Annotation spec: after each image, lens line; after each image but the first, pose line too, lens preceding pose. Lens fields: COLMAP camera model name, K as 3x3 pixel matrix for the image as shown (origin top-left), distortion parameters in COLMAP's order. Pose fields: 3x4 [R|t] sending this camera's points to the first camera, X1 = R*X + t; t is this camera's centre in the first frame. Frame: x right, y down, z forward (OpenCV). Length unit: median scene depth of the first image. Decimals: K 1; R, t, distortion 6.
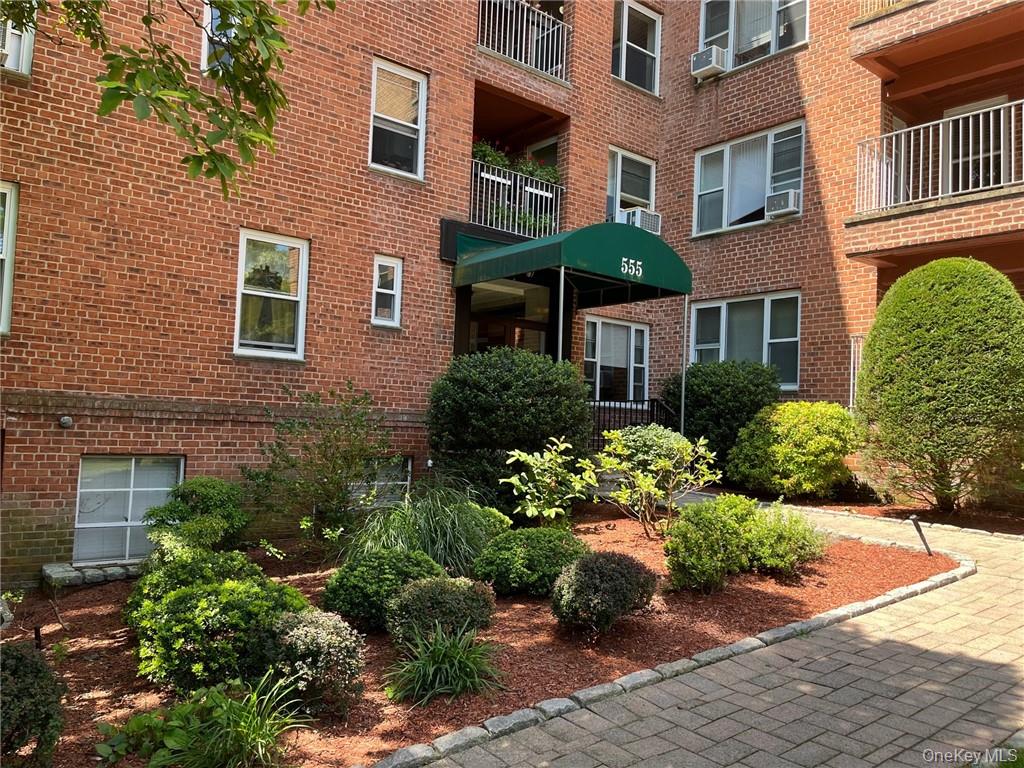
lens RADIAL K [[772.0, 0, 512.0], [0, 772.0, 384.0], [0, 0, 1]] dist [0.028335, -0.007522]
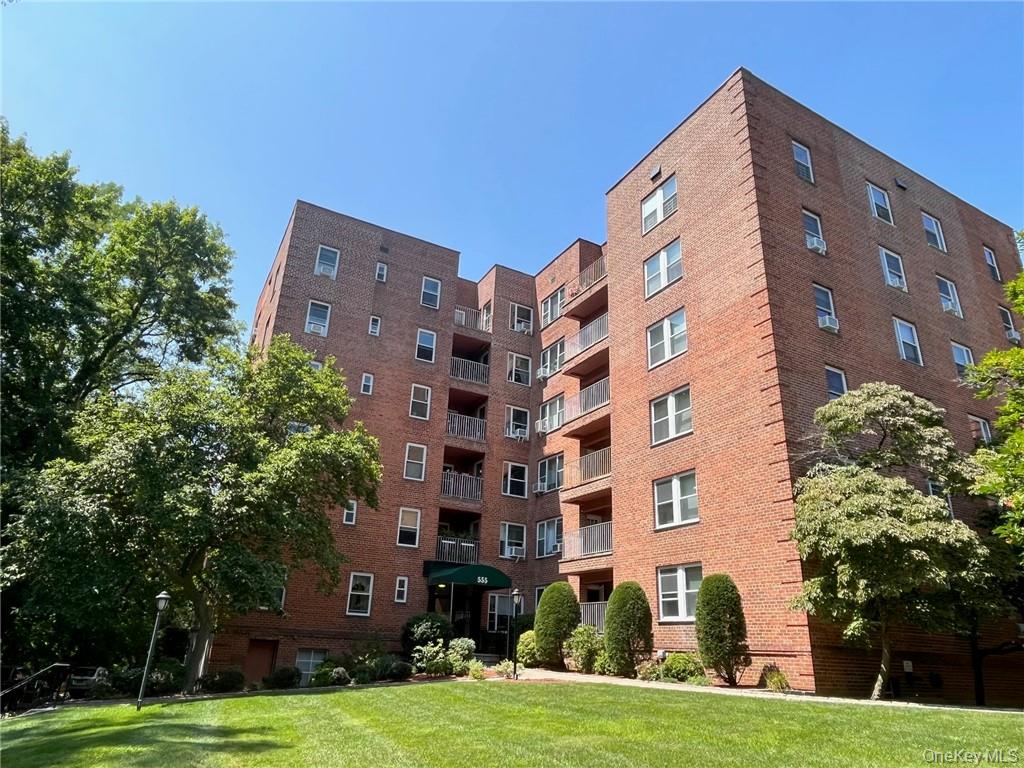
lens RADIAL K [[654.0, 0, 512.0], [0, 654.0, 384.0], [0, 0, 1]] dist [-0.000298, 0.000130]
pose [[0.985734, -0.063784, -0.155759, 0.617523], [0.007413, 0.940967, -0.338417, -0.013909], [0.168150, 0.332434, 0.928016, -1.313555]]
